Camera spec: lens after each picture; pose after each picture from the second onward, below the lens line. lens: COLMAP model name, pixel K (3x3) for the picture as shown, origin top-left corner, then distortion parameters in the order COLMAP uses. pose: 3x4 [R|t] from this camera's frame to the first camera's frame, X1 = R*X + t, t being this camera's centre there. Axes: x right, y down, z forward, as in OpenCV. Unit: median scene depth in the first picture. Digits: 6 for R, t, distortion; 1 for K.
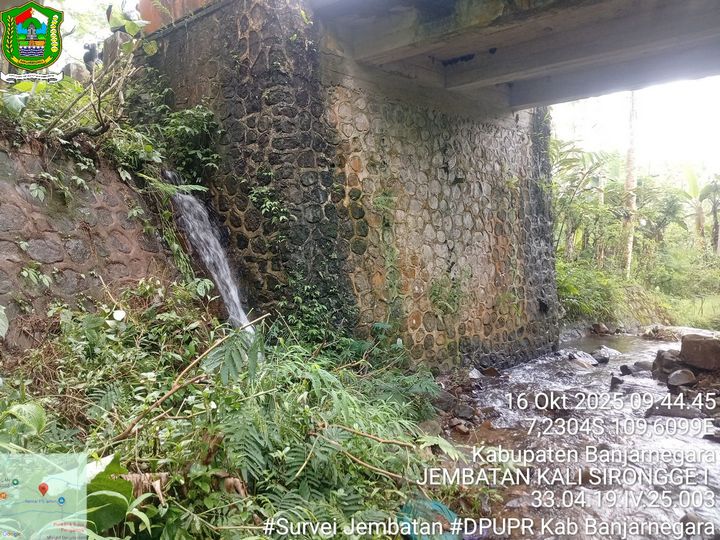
lens RADIAL K [[548.0, 0, 358.3], [0, 548.0, 270.1], [0, 0, 1]] dist [0.102243, -0.214462]
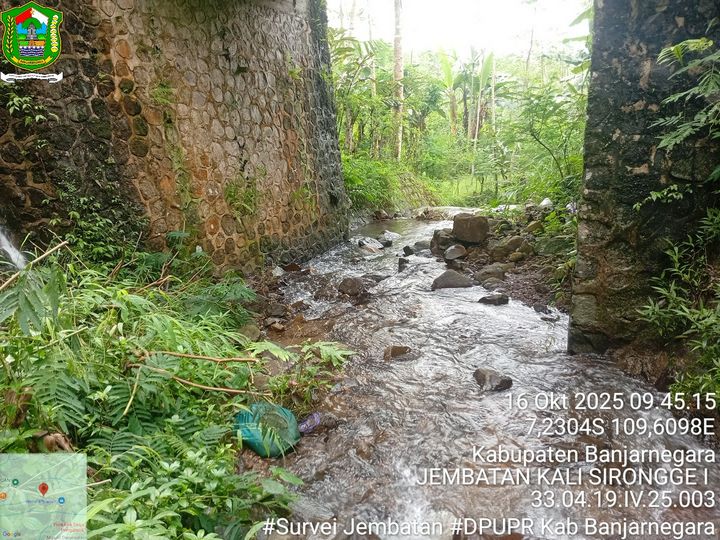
lens RADIAL K [[548.0, 0, 358.3], [0, 548.0, 270.1], [0, 0, 1]] dist [0.102243, -0.214462]
pose [[0.922983, -0.127400, 0.363142, -0.018953], [0.057674, 0.978749, 0.196784, -0.004896], [-0.380495, -0.160684, 0.910716, 0.021496]]
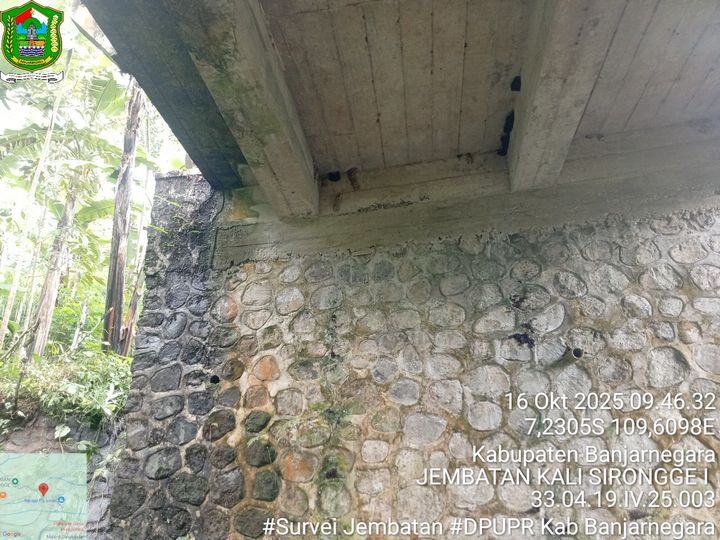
lens RADIAL K [[548.0, 0, 358.3], [0, 548.0, 270.1], [0, 0, 1]] dist [0.102243, -0.214462]
pose [[0.536986, -0.329982, -0.776375, 0.456787], [-0.033062, 0.911382, -0.410232, -0.040169], [0.842943, 0.245957, 0.478489, 0.641219]]
